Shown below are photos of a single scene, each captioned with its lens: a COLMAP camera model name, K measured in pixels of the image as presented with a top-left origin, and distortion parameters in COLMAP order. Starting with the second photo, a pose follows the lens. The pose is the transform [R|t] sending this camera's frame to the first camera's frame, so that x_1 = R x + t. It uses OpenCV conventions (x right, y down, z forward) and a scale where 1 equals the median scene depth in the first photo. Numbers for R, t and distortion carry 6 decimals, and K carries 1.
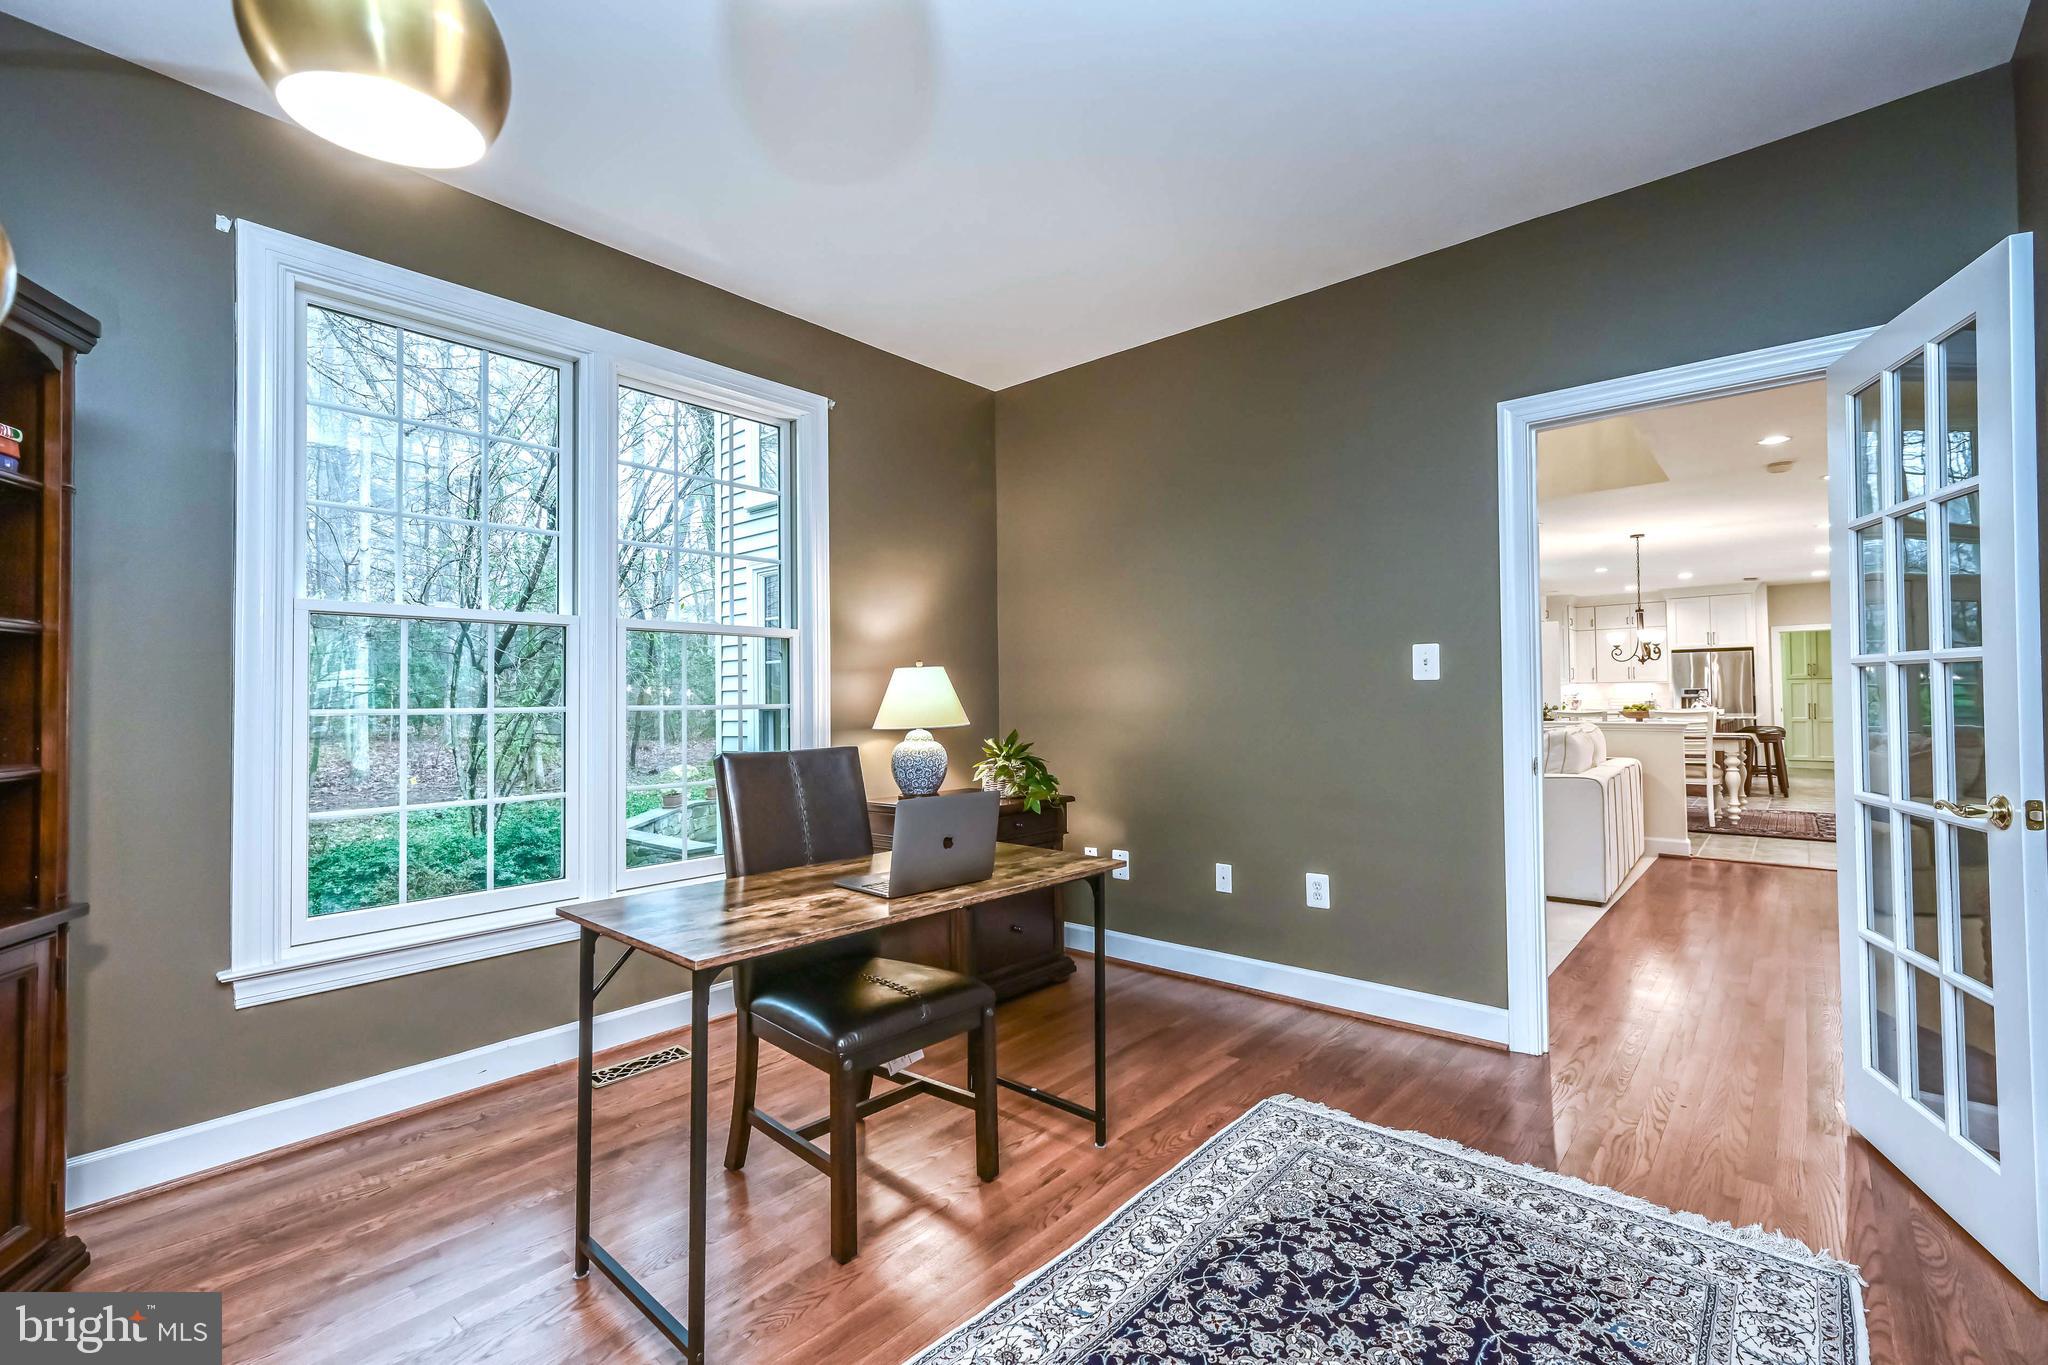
lens RADIAL K [[862.8, 0, 1006.2], [0, 862.8, 682.9], [0, 0, 1]] dist [-0.001221, -0.000224]
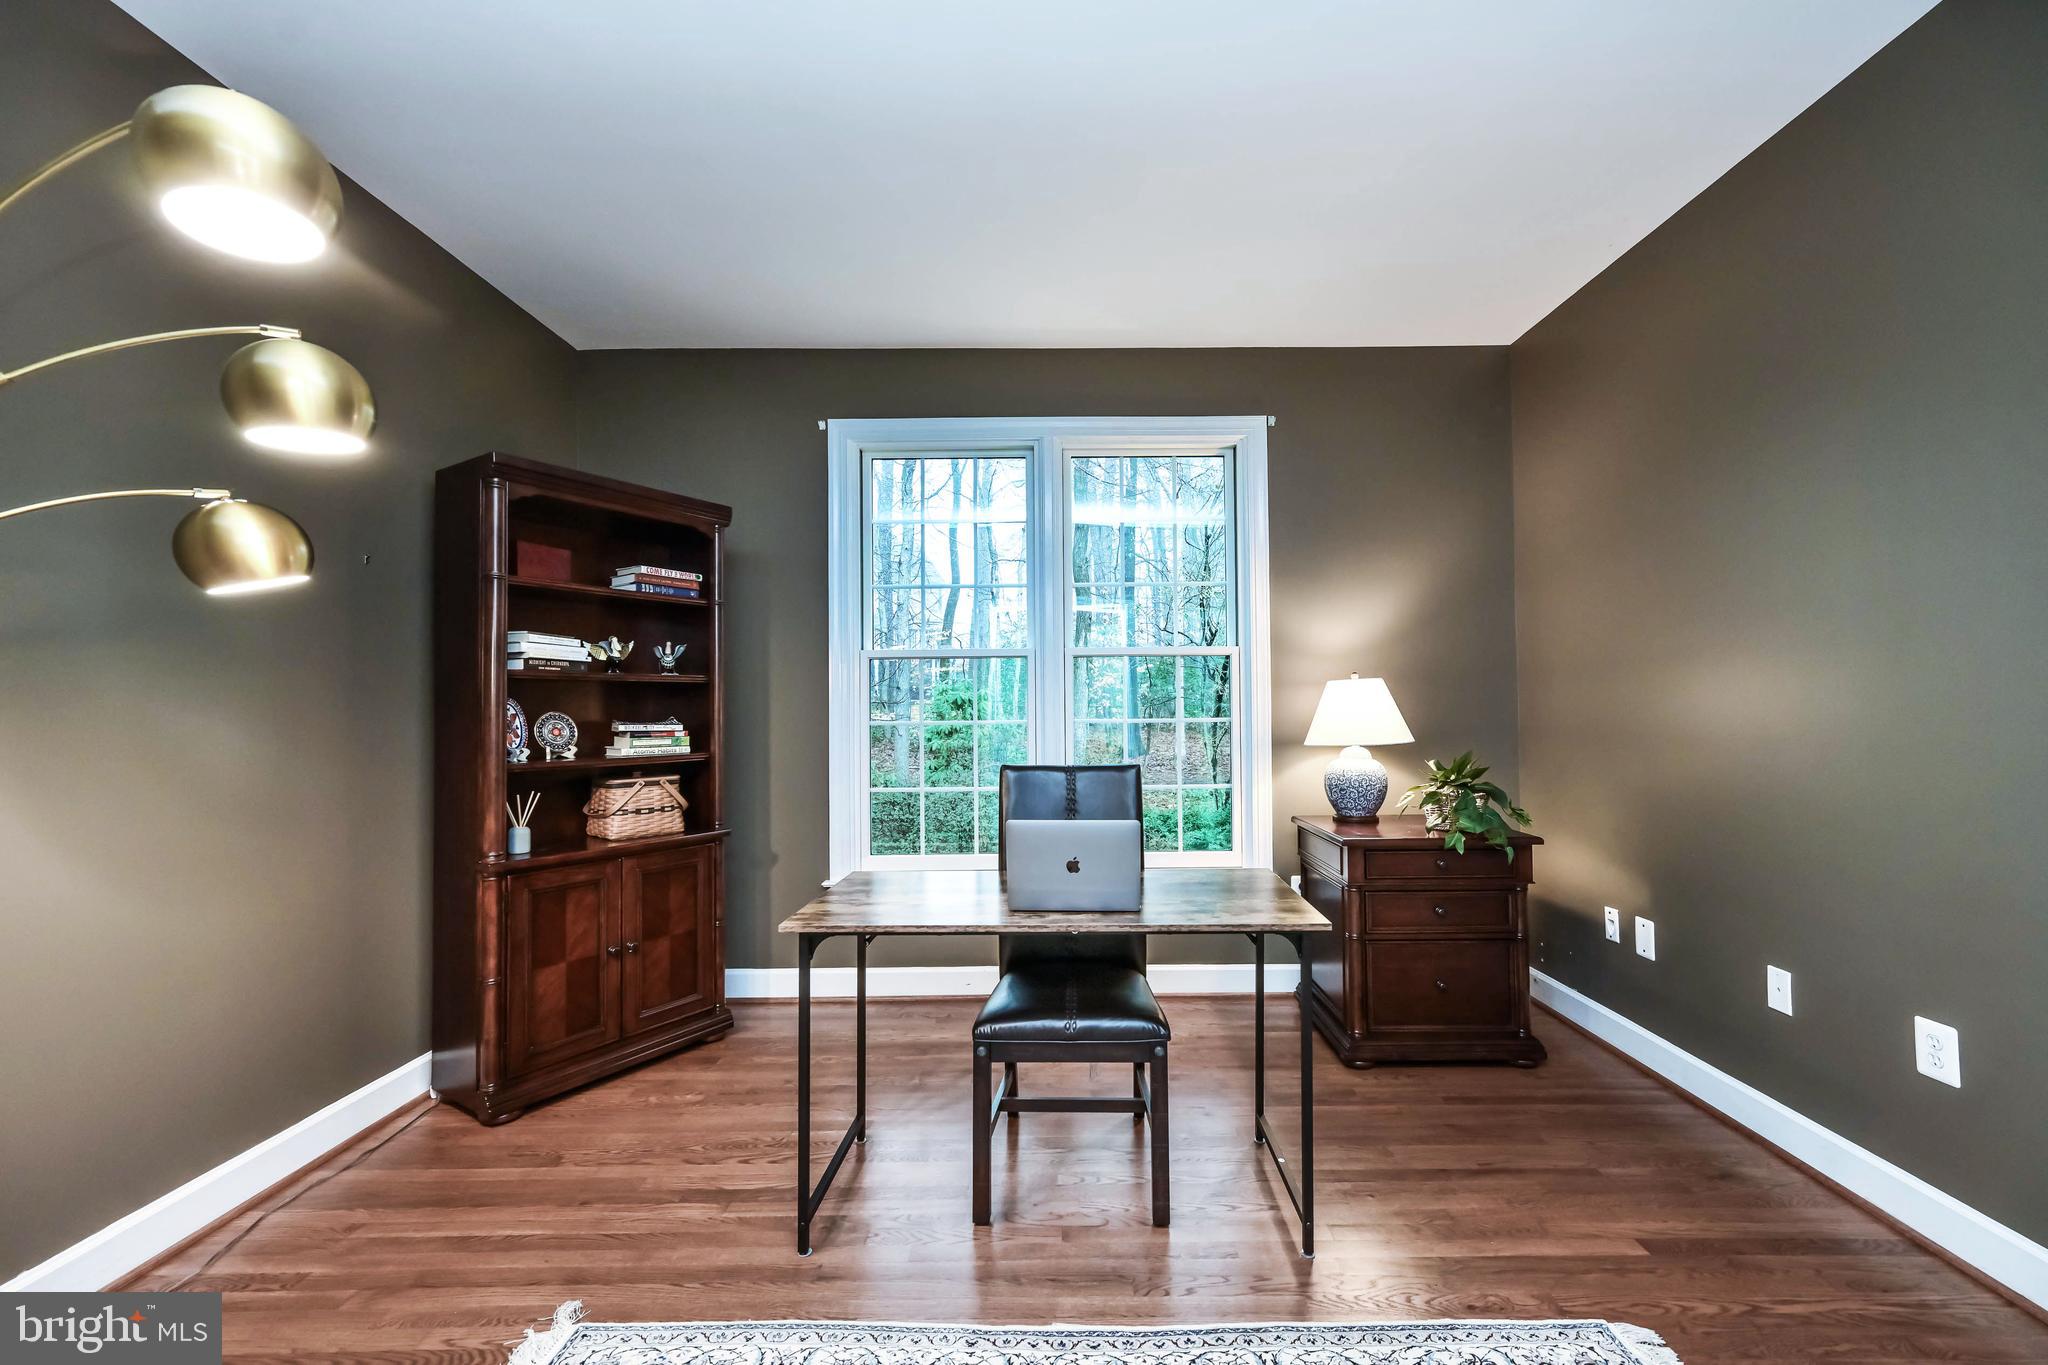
lens RADIAL K [[801.7, 0, 1083.9], [0, 801.7, 695.6], [0, 0, 1]] dist [-0.008325, -0.000156]
pose [[0.678886, -0.009286, -0.734185, 0.366453], [0.018644, 0.999816, 0.004595, -0.011144], [0.734007, -0.016807, 0.678934, 0.218617]]
